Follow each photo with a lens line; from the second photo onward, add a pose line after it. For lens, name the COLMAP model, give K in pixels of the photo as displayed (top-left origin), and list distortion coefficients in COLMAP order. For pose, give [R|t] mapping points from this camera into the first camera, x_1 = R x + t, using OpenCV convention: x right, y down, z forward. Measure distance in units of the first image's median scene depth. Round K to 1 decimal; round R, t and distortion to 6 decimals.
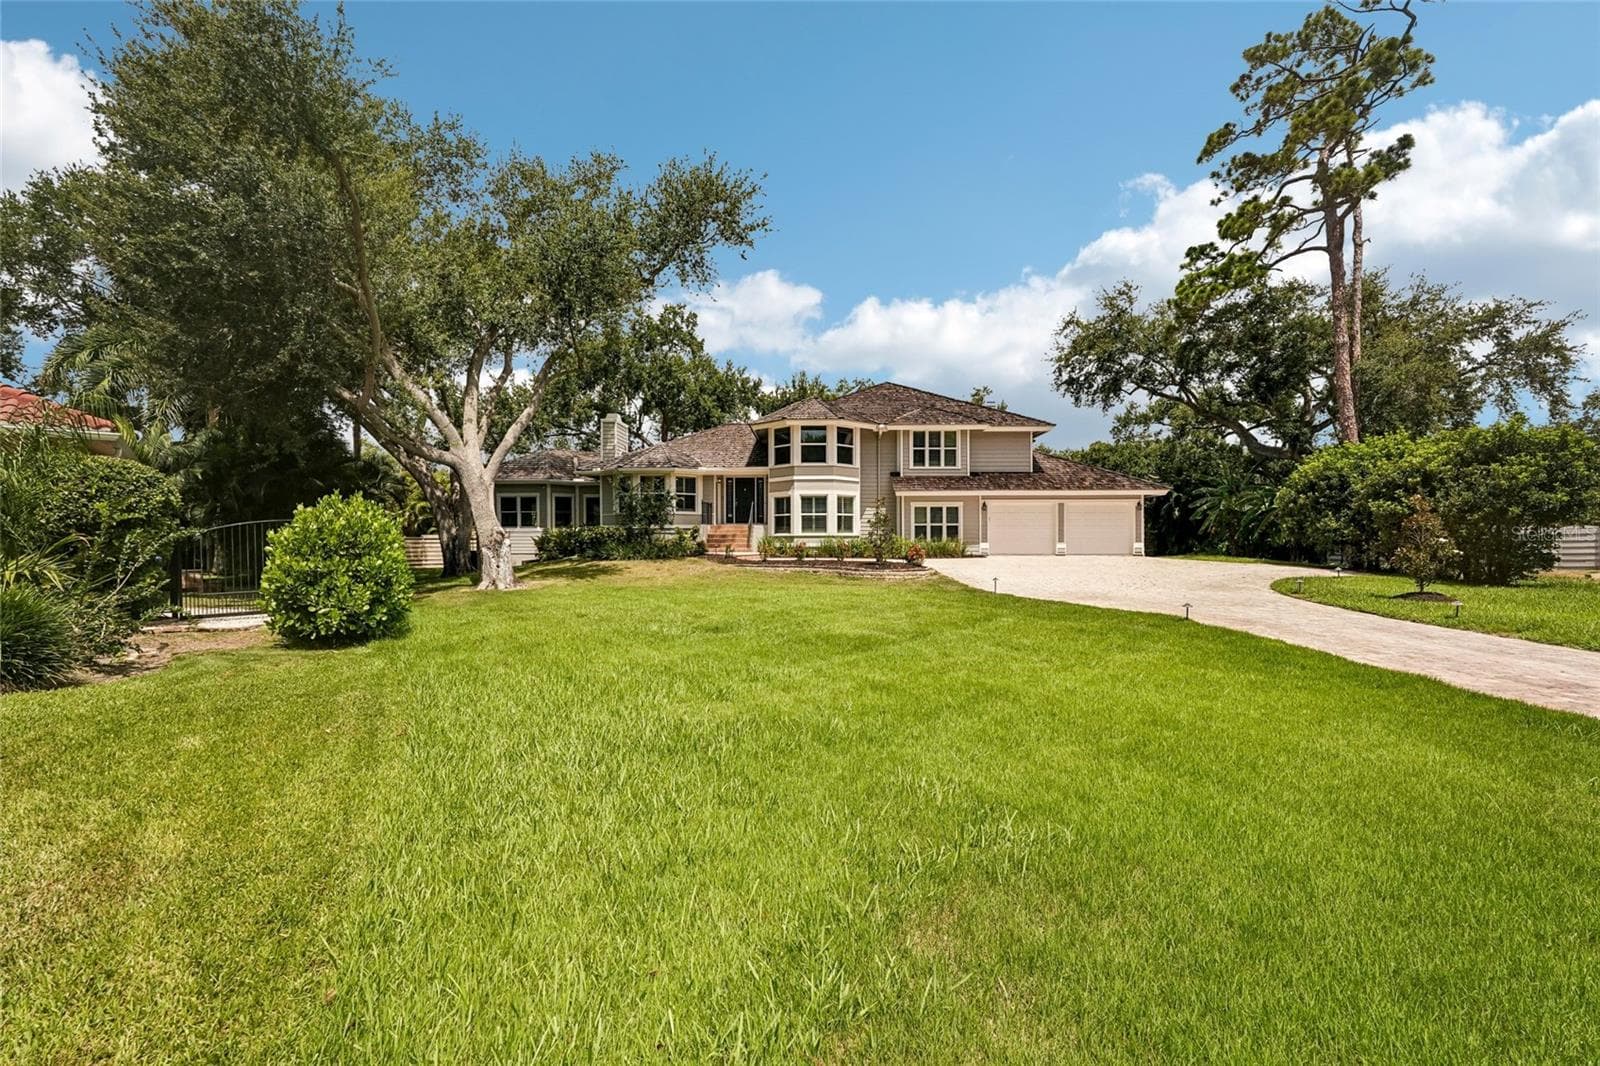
lens RADIAL K [[698.0, 0, 800.5], [0, 698.0, 540.6], [0, 0, 1]] dist [-0.004575, -0.000204]
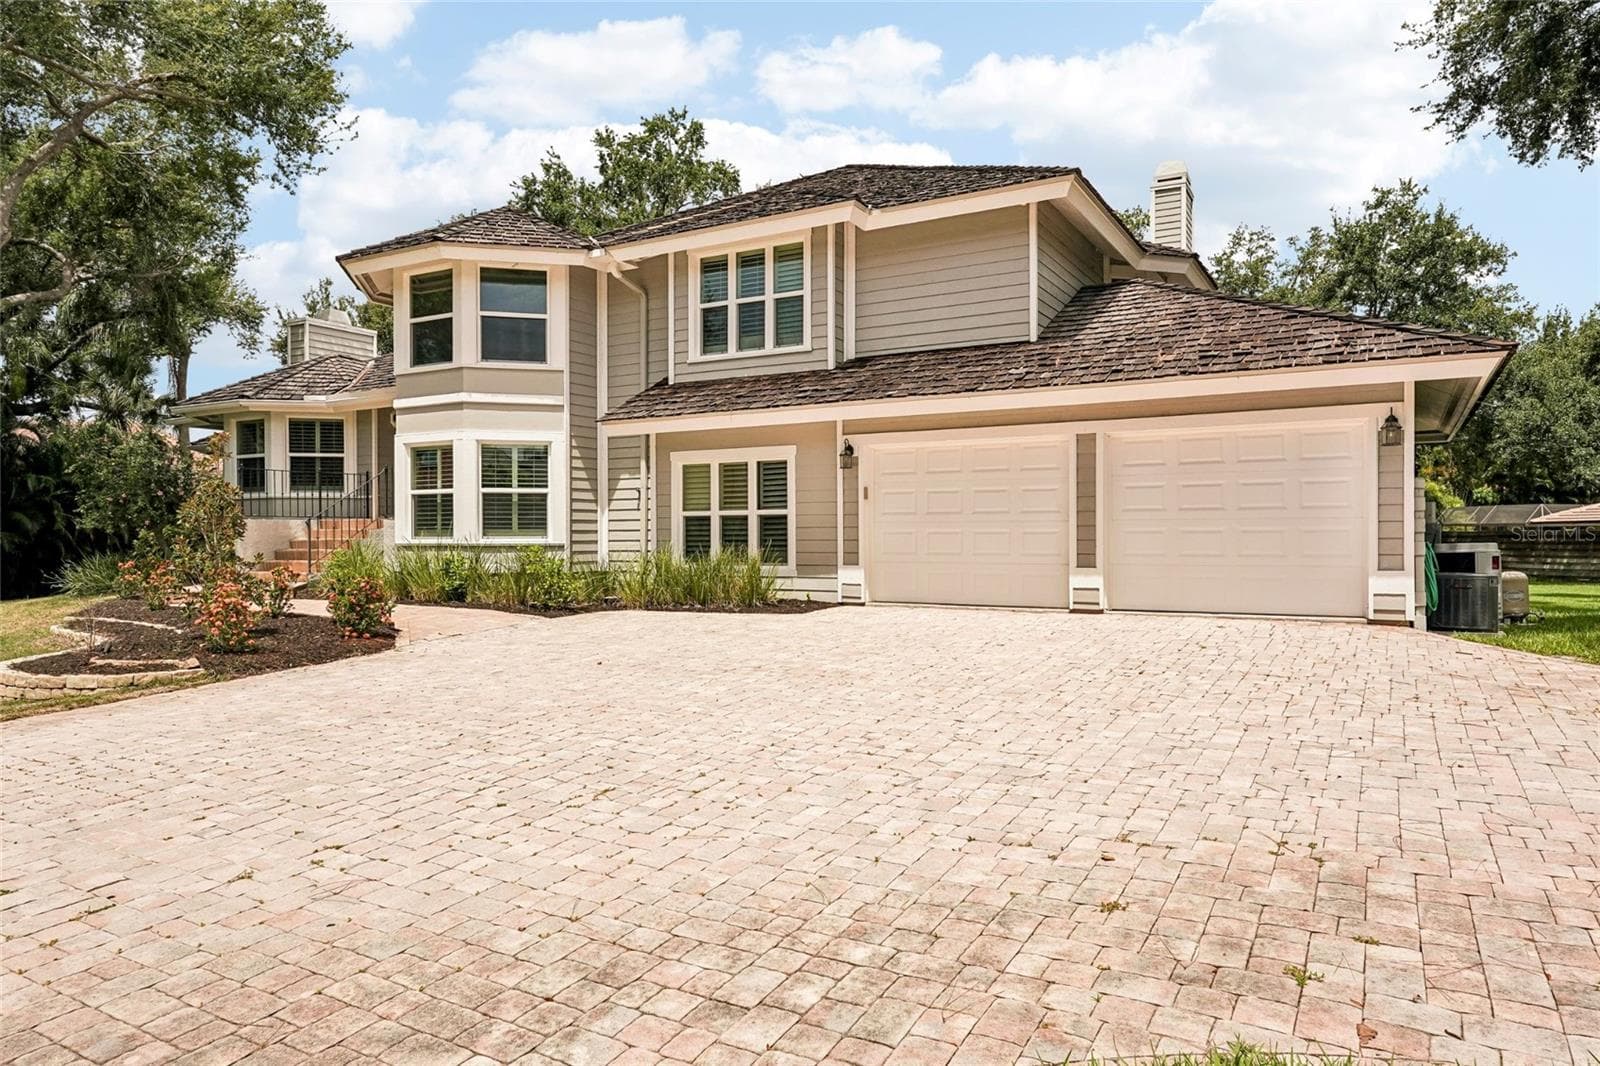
lens RADIAL K [[1039.9, 0, 769.4], [0, 1039.9, 542.6], [0, 0, 1]] dist [-0.001124, 0.000194]
pose [[0.872307, 0.001529, -0.488956, 0.467647], [-0.000151, 0.999996, 0.002858, -0.009584], [0.488958, -0.002420, 0.872304, 0.550285]]
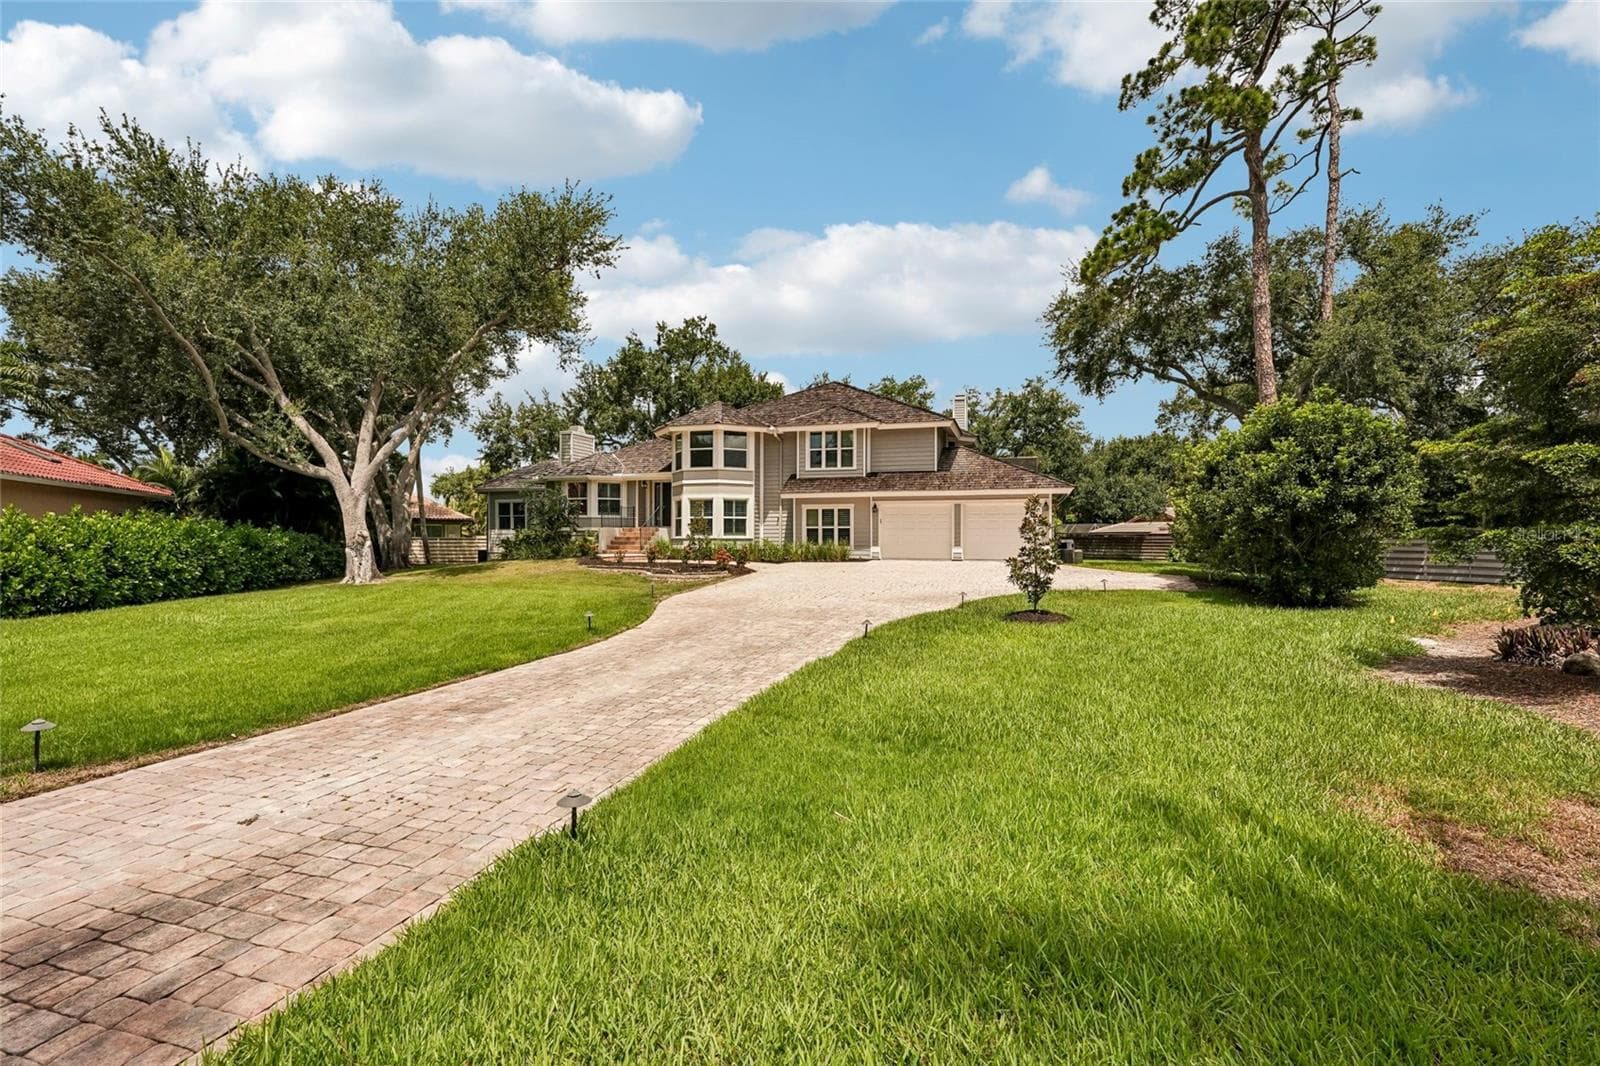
lens RADIAL K [[698.0, 0, 800.5], [0, 698.0, 540.6], [0, 0, 1]] dist [-0.004575, -0.000204]
pose [[0.961213, 0.003638, -0.275783, 0.426074], [-0.004046, 0.999991, -0.000911, -0.003429], [0.275777, 0.001991, 0.961219, 0.055703]]
